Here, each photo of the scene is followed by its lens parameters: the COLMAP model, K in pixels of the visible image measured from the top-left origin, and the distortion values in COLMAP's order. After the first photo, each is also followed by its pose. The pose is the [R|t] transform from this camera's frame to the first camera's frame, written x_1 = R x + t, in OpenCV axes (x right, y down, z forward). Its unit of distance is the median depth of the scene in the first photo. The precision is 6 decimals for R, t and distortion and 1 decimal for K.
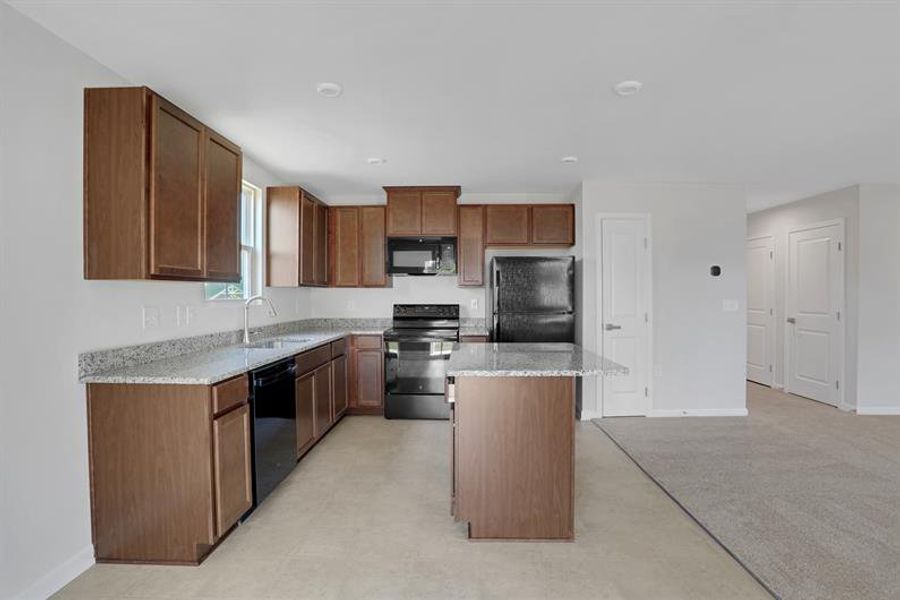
lens RADIAL K [[446.1, 0, 444.5], [0, 446.1, 296.3], [0, 0, 1]] dist [-0.022342, 0.002806]
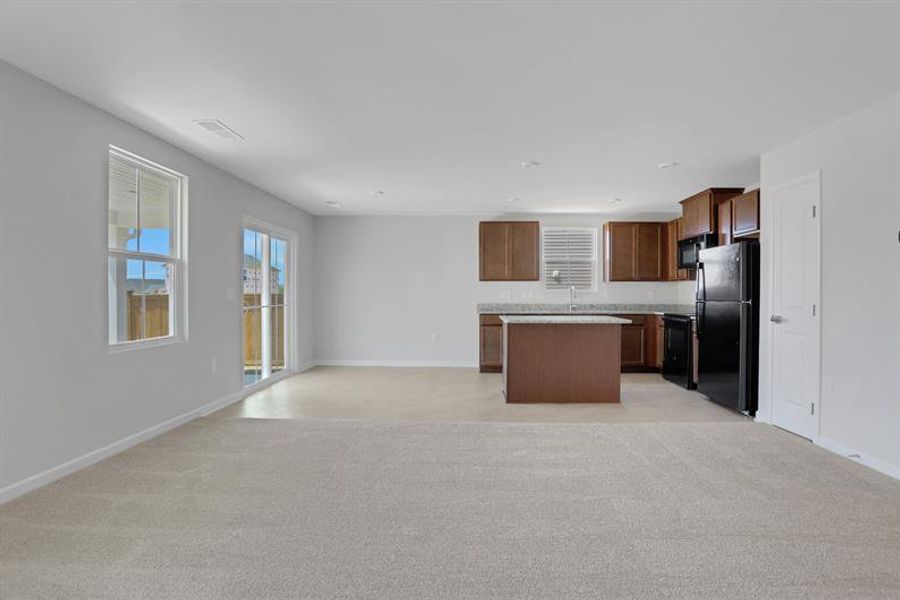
lens RADIAL K [[446.1, 0, 467.7], [0, 446.1, 290.9], [0, 0, 1]] dist [-0.022342, 0.002806]
pose [[0.046577, 0.008808, -0.998876, 1.213123], [-0.004408, 0.999953, 0.008612, 0.002547], [0.998905, 0.004002, 0.046614, 0.356775]]
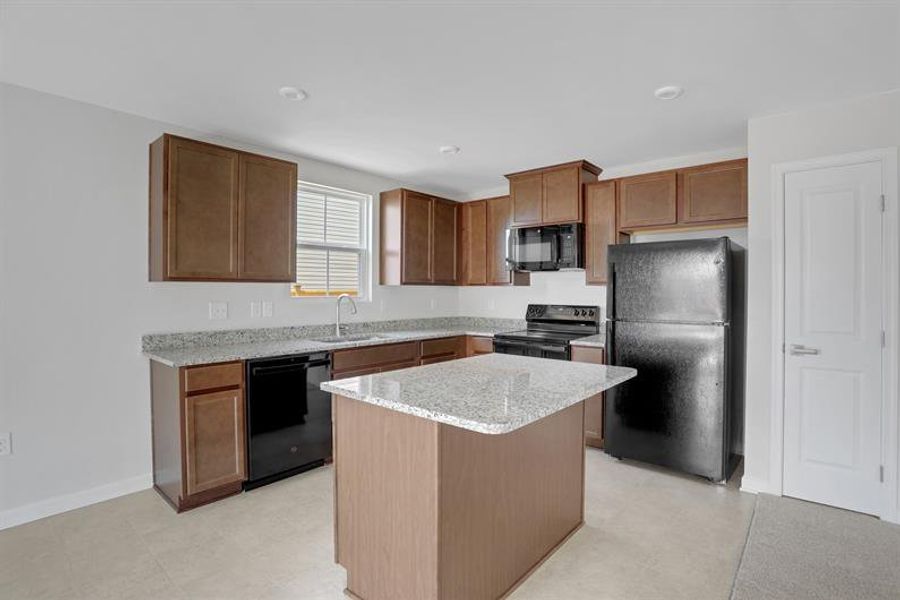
lens RADIAL K [[446.1, 0, 450.1], [0, 446.1, 293.5], [0, 0, 1]] dist [-0.022342, 0.002806]
pose [[0.784533, 0.009427, -0.620016, 0.371010], [-0.008482, 0.999954, 0.004472, -0.007142], [0.620030, 0.001751, 0.784576, 0.236015]]
